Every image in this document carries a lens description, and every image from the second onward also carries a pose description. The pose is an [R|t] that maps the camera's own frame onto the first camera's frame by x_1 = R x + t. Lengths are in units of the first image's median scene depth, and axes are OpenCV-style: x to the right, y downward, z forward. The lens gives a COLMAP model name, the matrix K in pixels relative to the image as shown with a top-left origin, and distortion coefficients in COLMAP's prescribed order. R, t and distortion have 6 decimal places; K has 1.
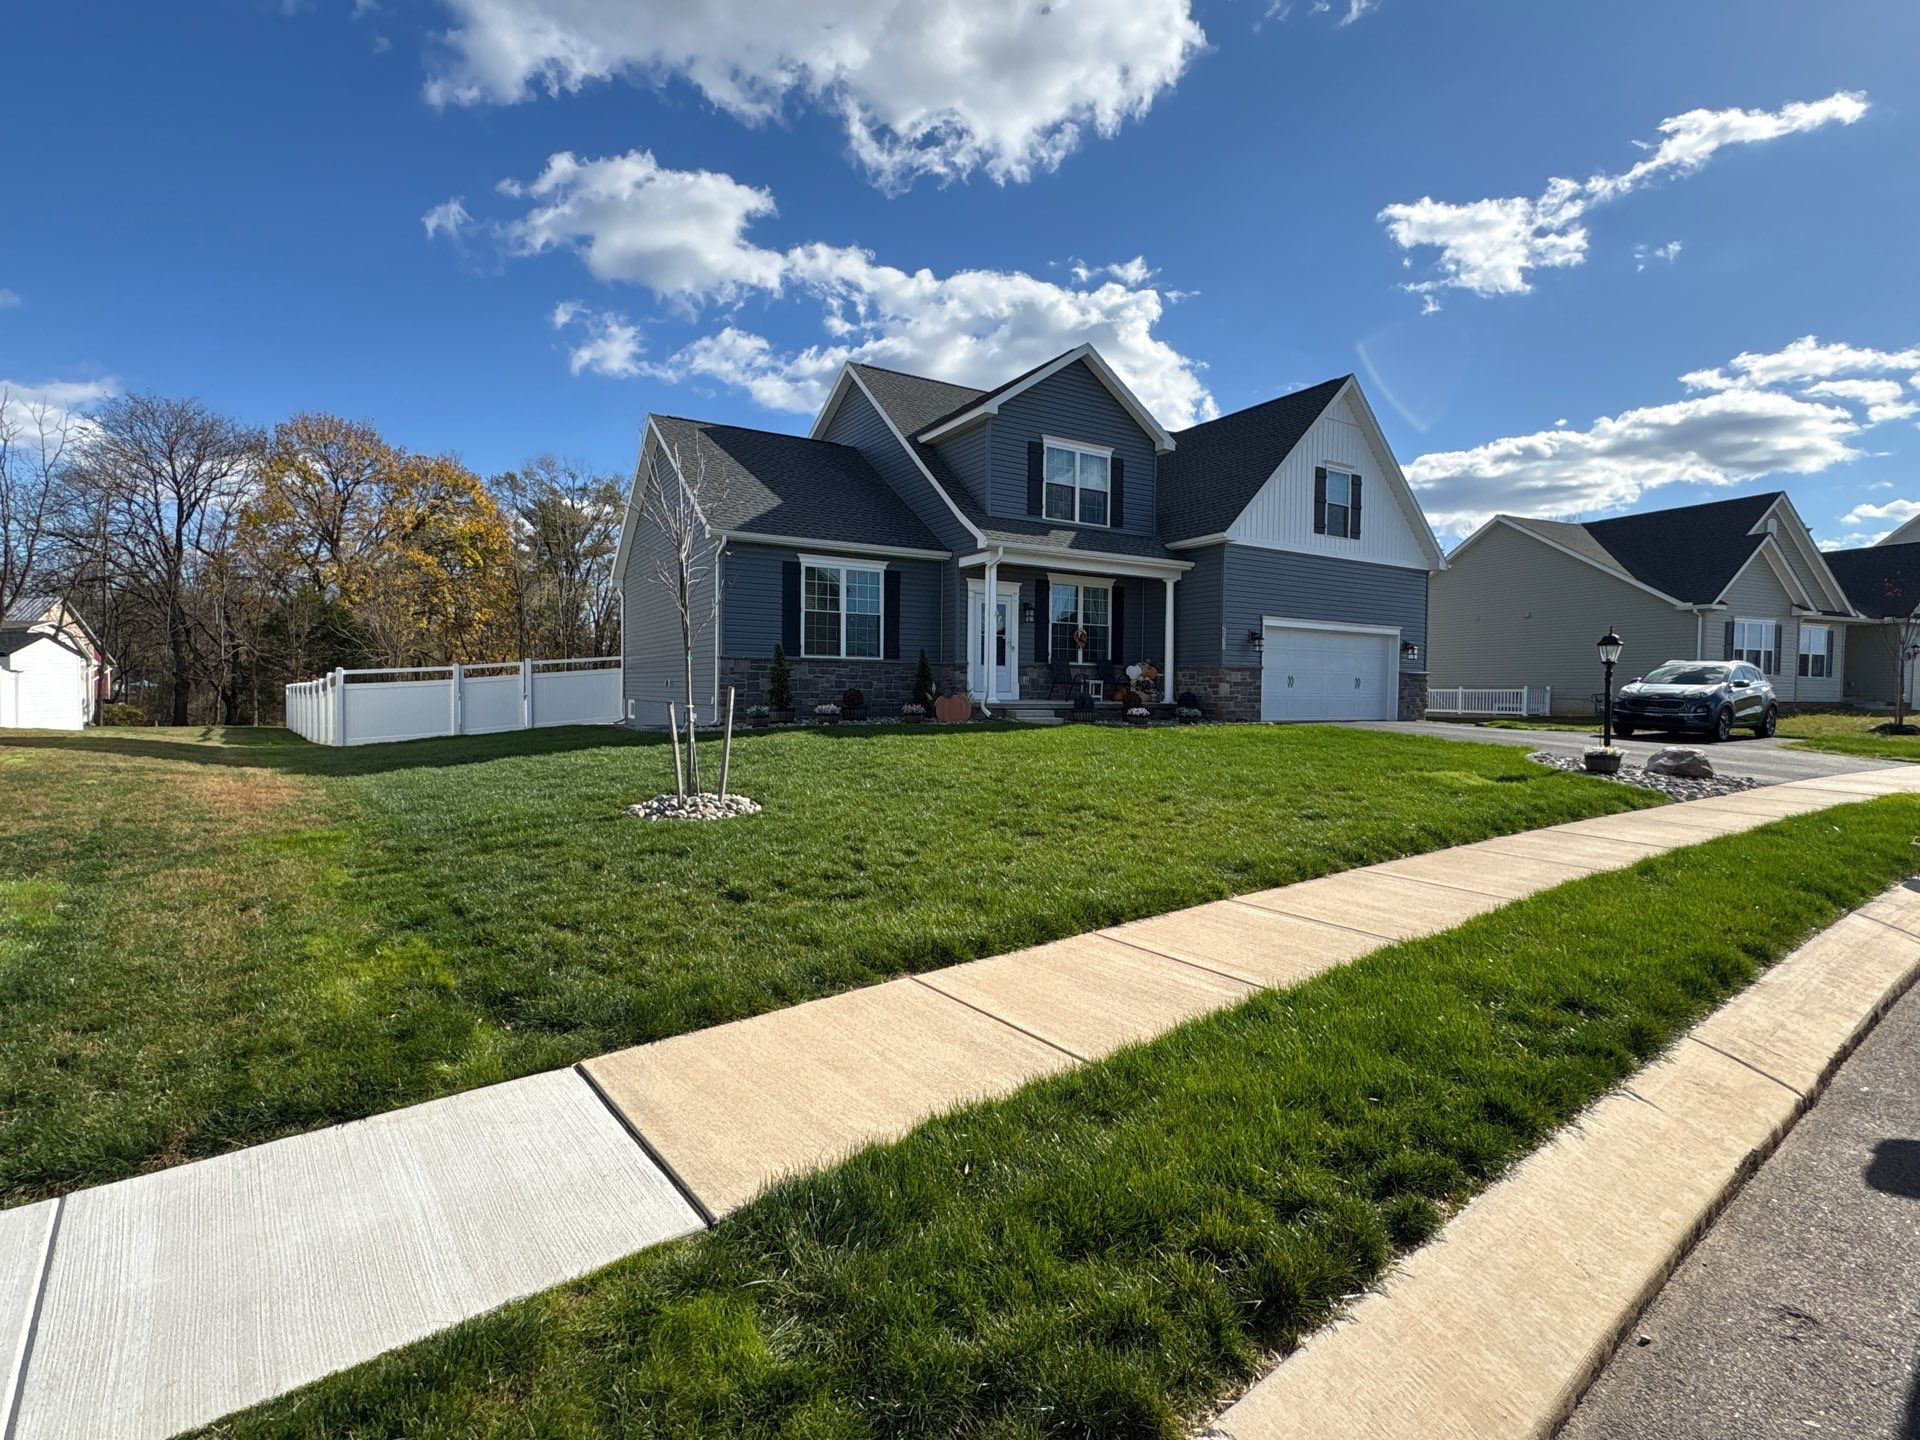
lens RADIAL K [[1018.6, 0, 945.1], [0, 1018.6, 721.5], [0, 0, 1]] dist [0.003254, -0.000774]
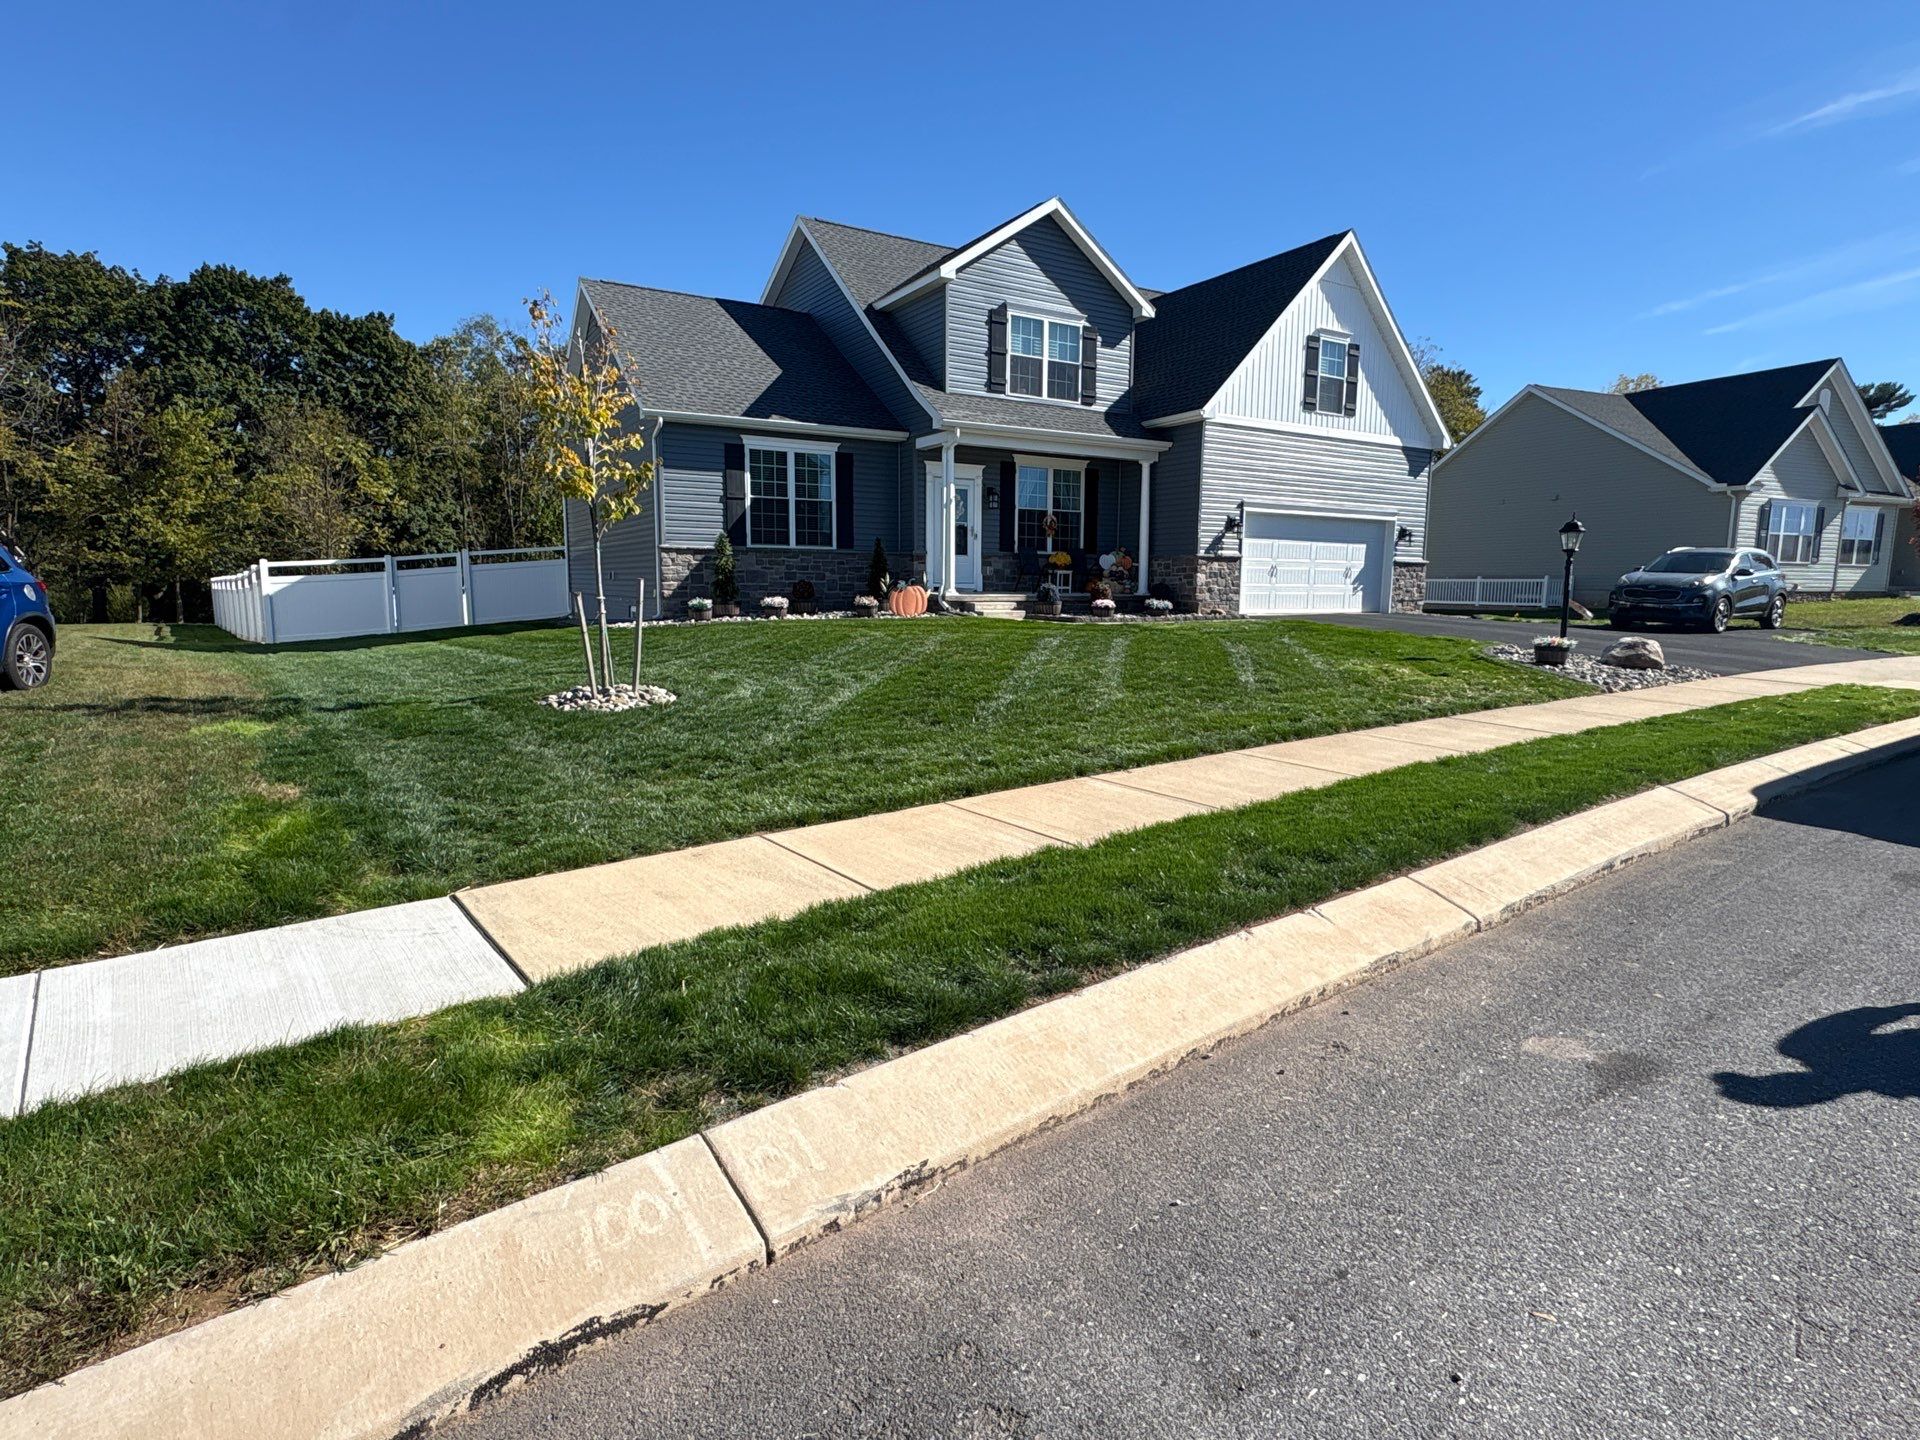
lens RADIAL K [[1137.6, 0, 961.4], [0, 1137.6, 750.6], [0, 0, 1]] dist [0.000559, 0.003259]
pose [[0.999993, -0.003361, 0.001308, 0.052702], [0.003186, 0.993255, 0.115903, 0.002868], [-0.001689, -0.115898, 0.993260, -0.069642]]
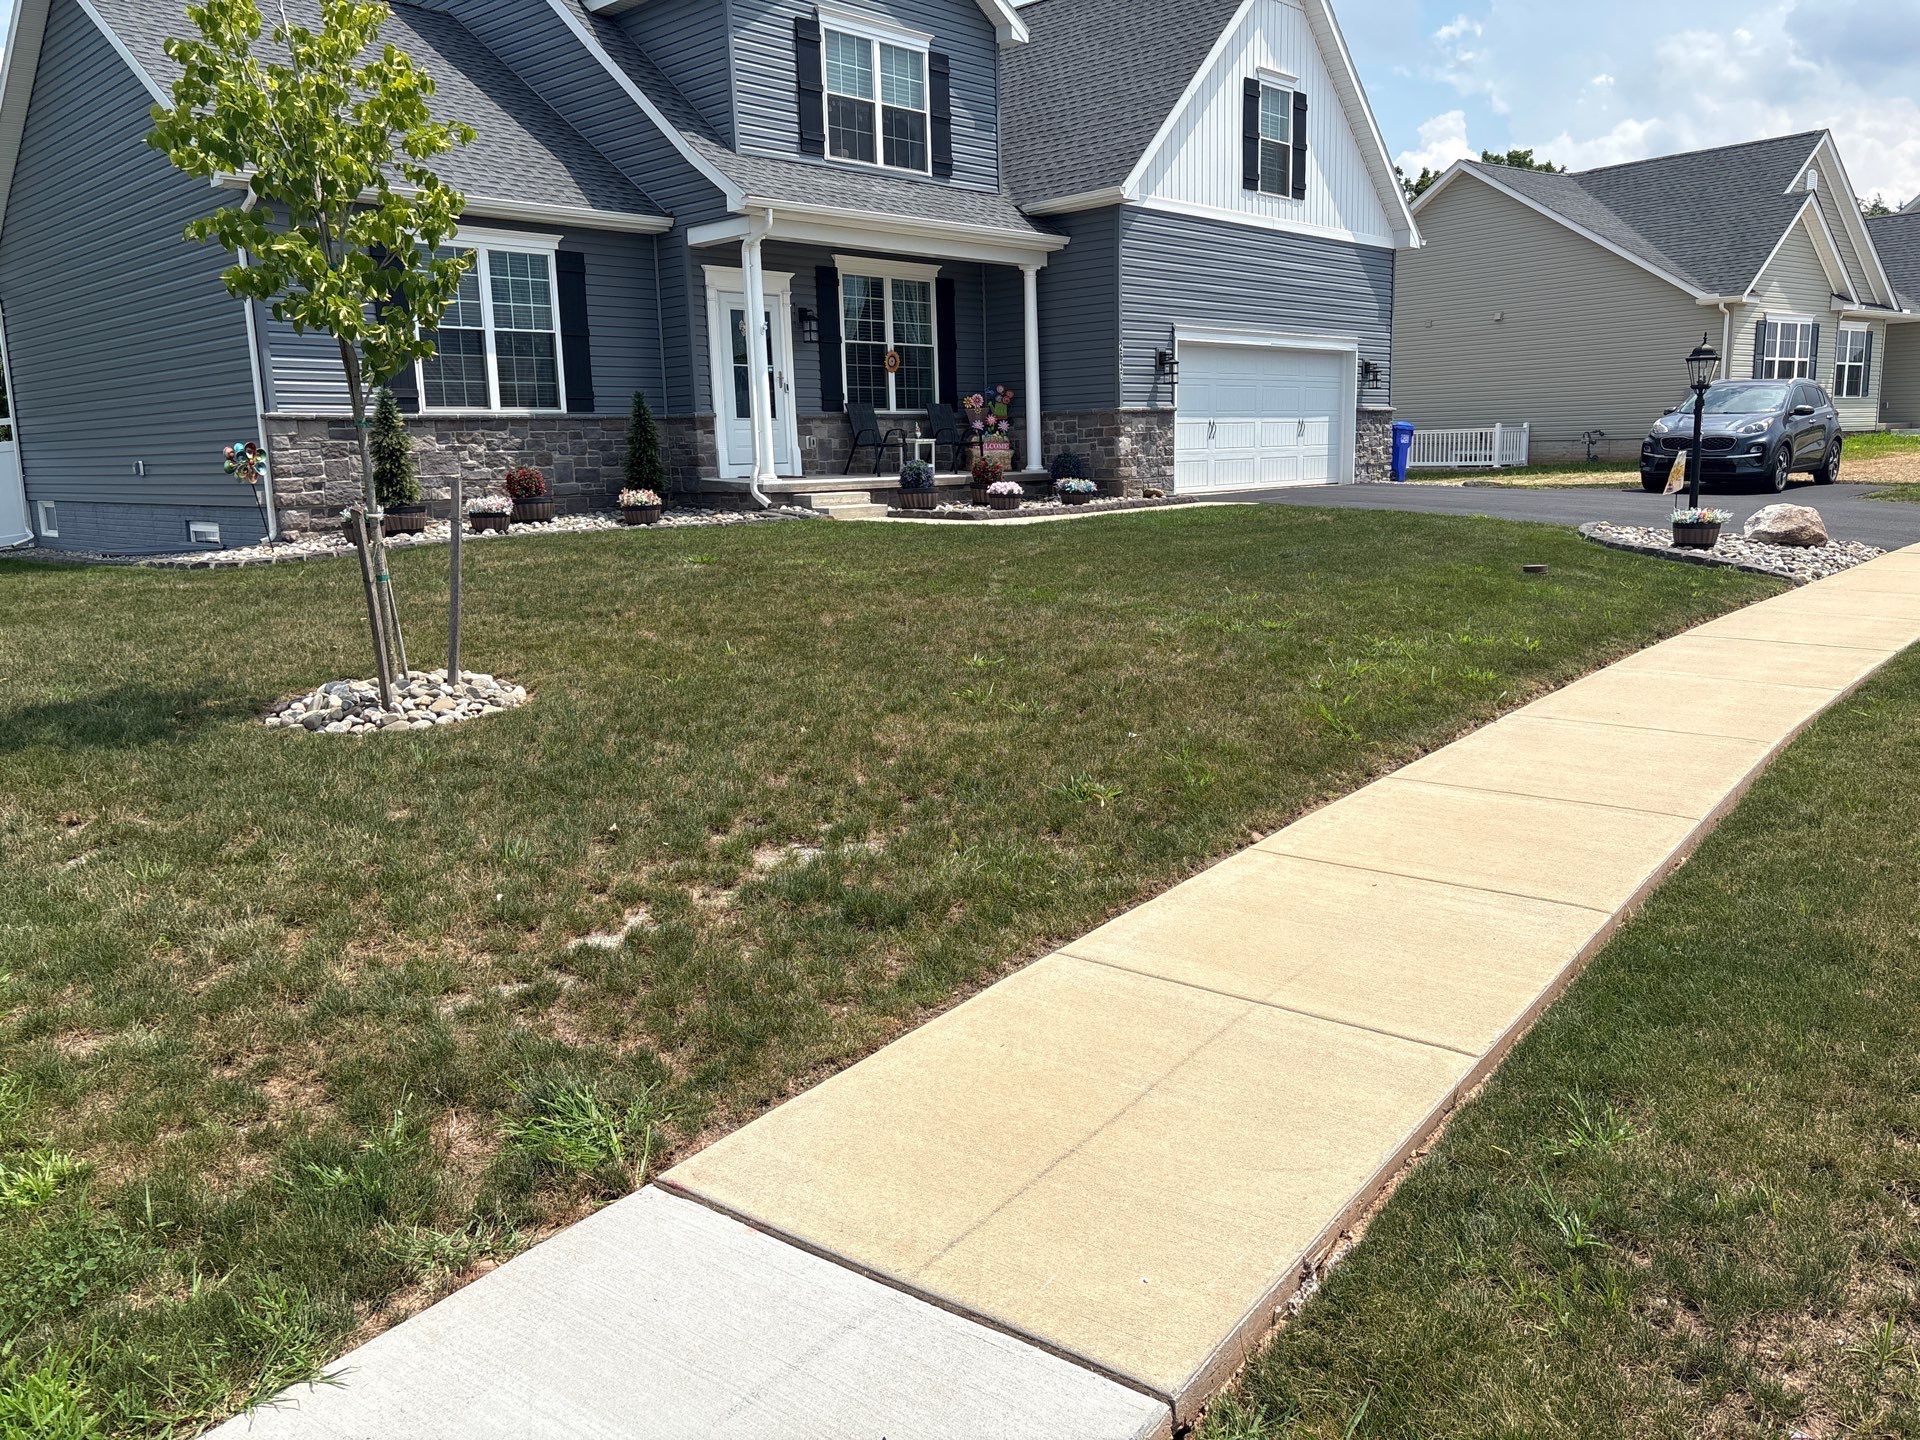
lens RADIAL K [[1655.7, 0, 1017.8], [0, 1655.7, 717.9], [0, 0, 1]] dist [0.107372, -0.221334]
pose [[0.957517, -0.080537, 0.276902, -0.090372], [0.044297, 0.989892, 0.134730, -0.006648], [-0.284954, -0.116740, 0.951406, 0.019450]]
